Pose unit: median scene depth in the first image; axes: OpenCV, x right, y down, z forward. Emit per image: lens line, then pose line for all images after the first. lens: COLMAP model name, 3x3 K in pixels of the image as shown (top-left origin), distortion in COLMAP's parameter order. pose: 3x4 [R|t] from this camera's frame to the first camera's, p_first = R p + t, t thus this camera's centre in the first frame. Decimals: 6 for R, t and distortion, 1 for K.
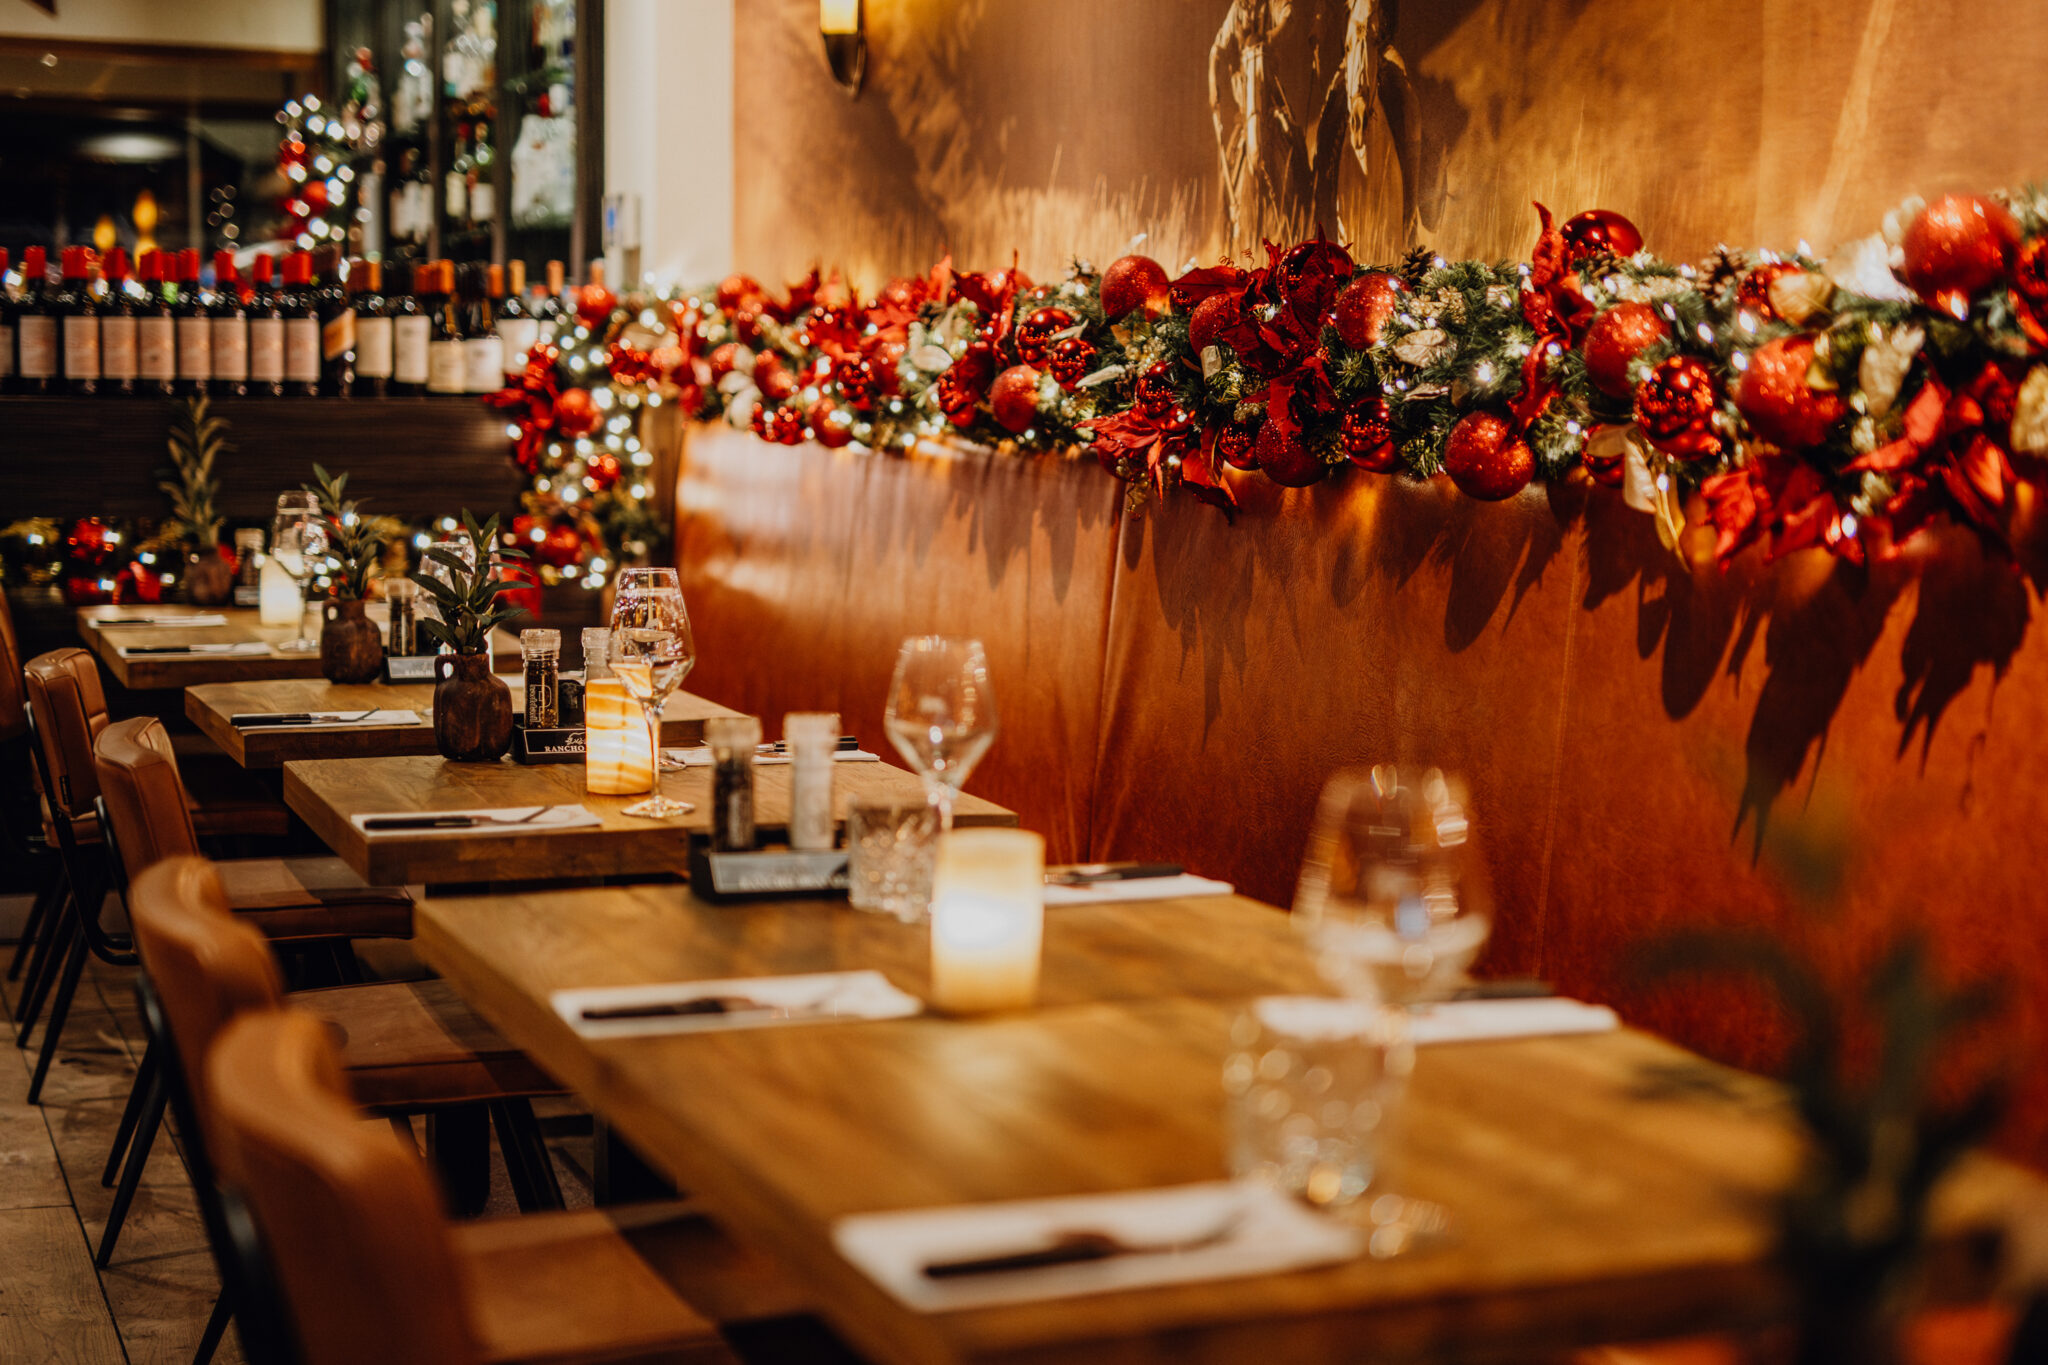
lens RADIAL K [[3199.7, 0, 1027.8], [0, 3199.7, 682.1], [0, 0, 1]] dist [-0.026052, 0.000000]
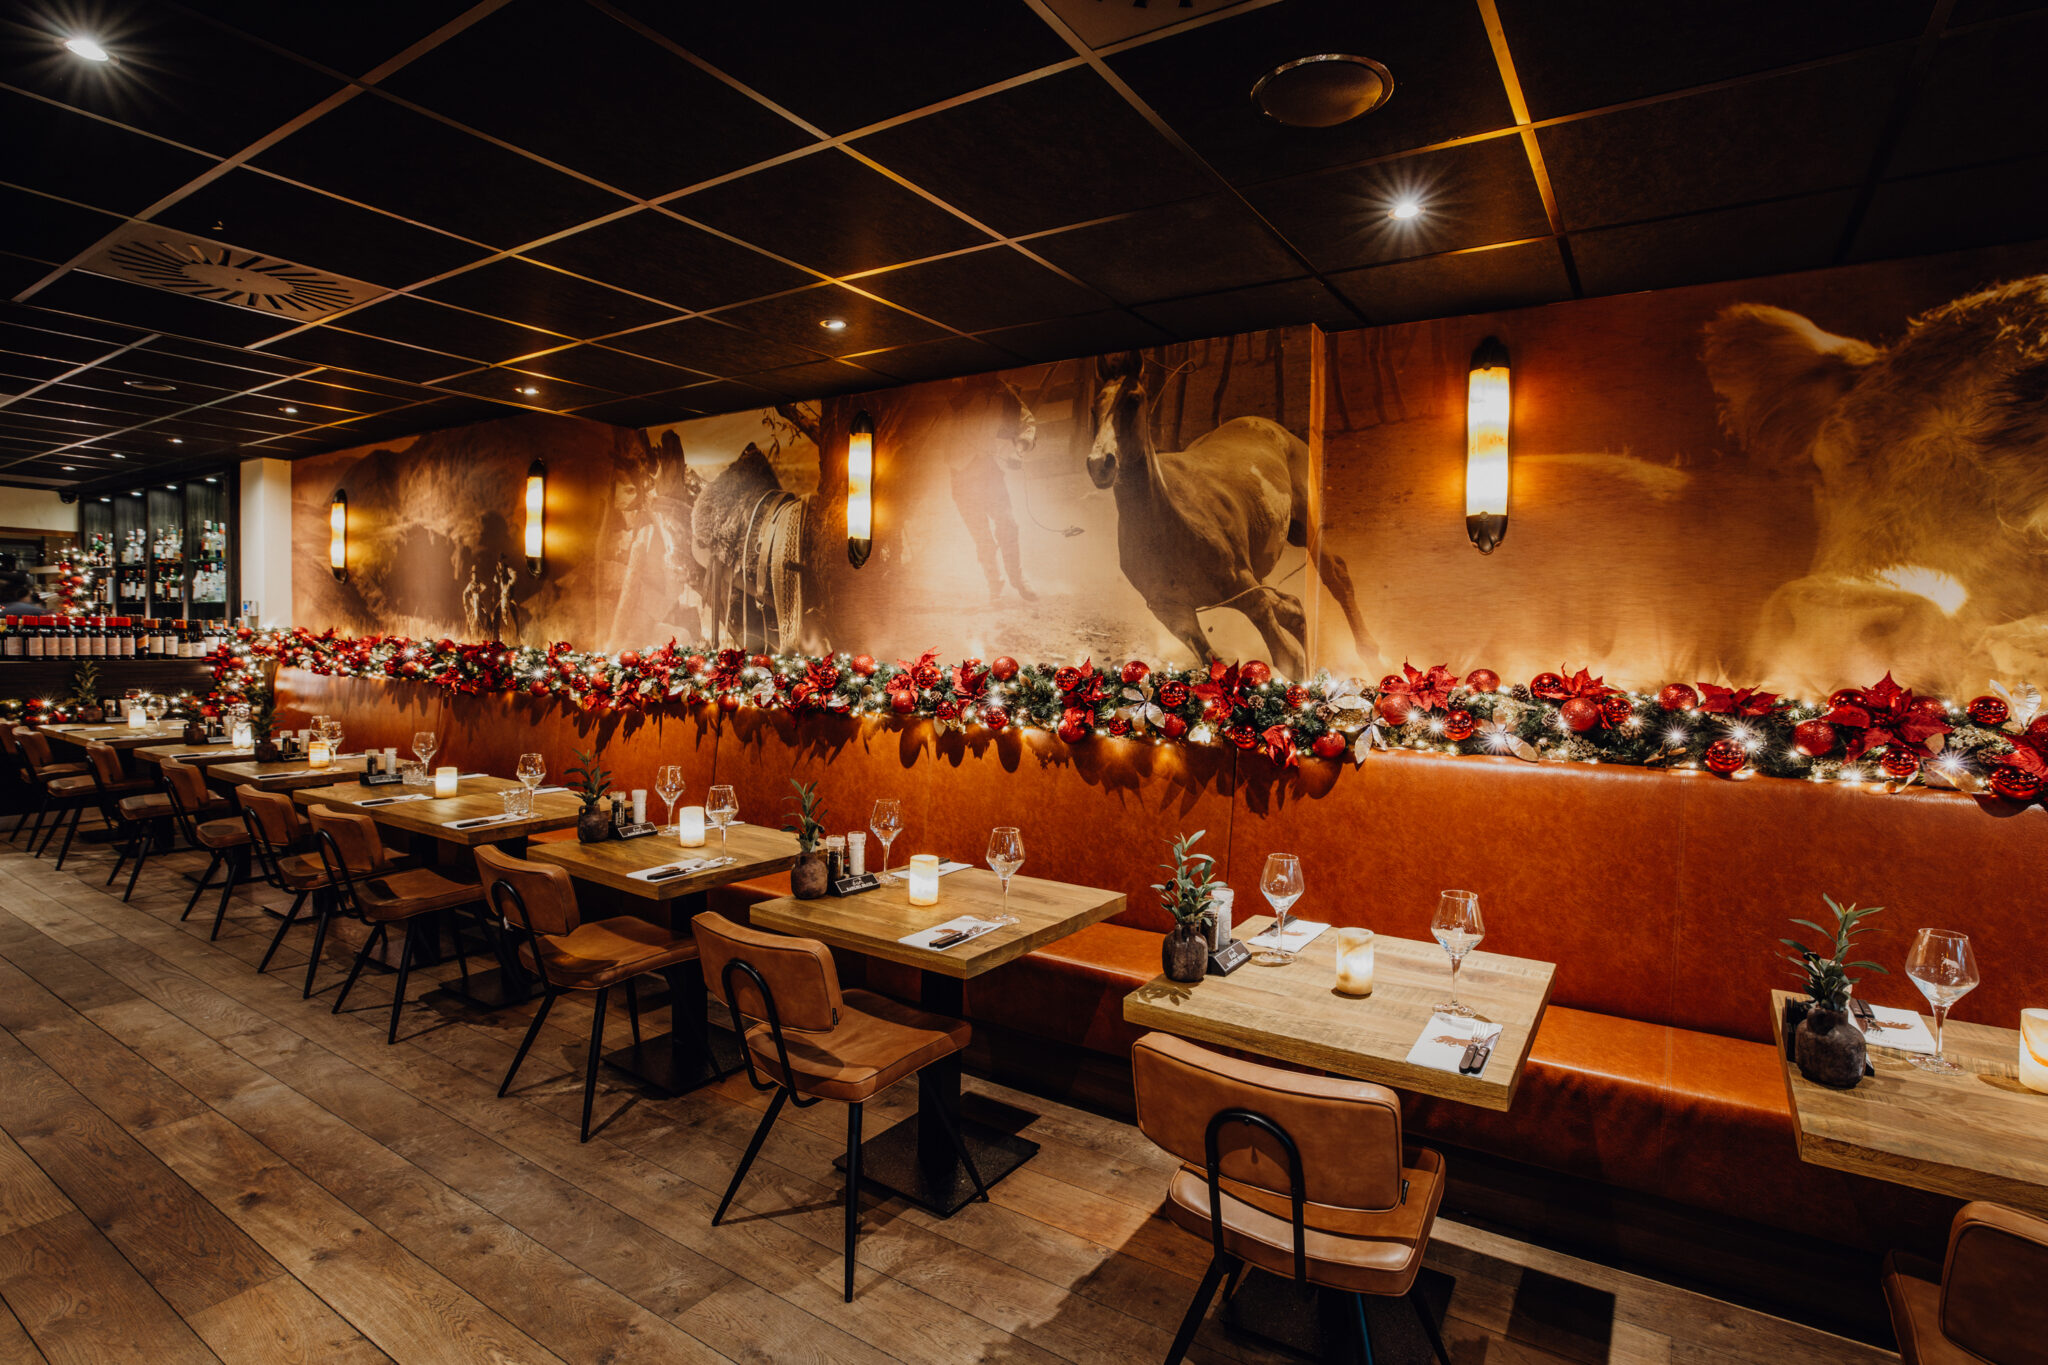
lens RADIAL K [[864.4, 0, 1065.6], [0, 864.4, 694.6], [0, 0, 1]] dist [-0.000057, 0.002265]
pose [[0.767020, -0.023604, 0.641189, -0.071726], [0.034311, 0.999402, -0.004253, -0.018719], [-0.640705, 0.025262, 0.767371, -0.441742]]
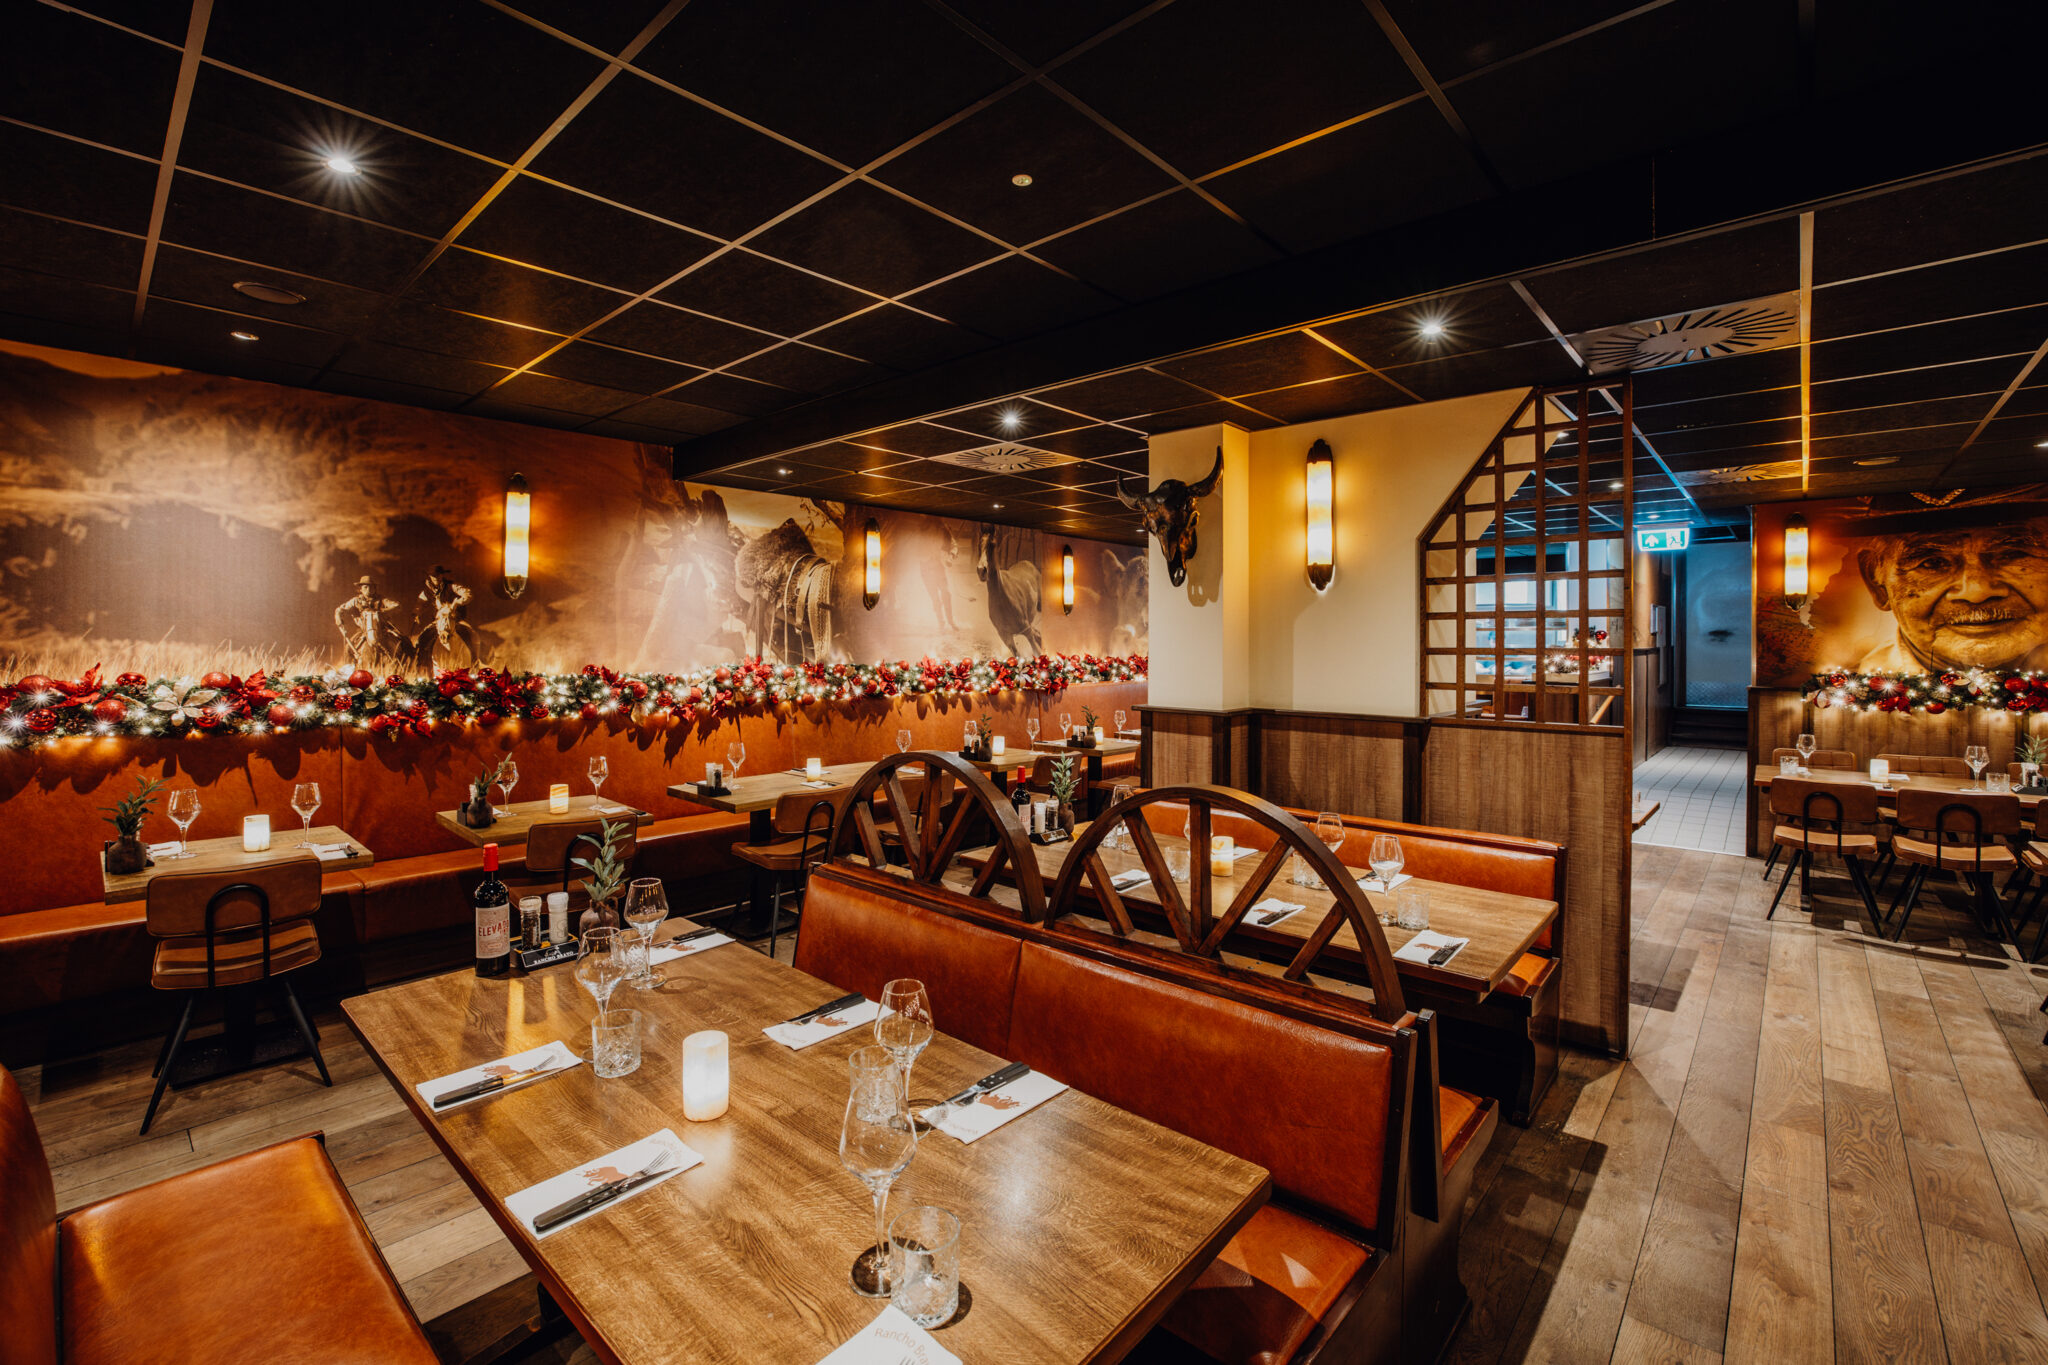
lens RADIAL K [[864.4, 0, 1030.6], [0, 864.4, 684.2], [0, 0, 1]] dist [-0.000057, 0.002265]
pose [[-0.450024, -0.064236, 0.890703, -1.050200], [0.060479, 0.992927, 0.102165, -0.157516], [-0.890966, 0.099845, -0.442956, 0.711195]]
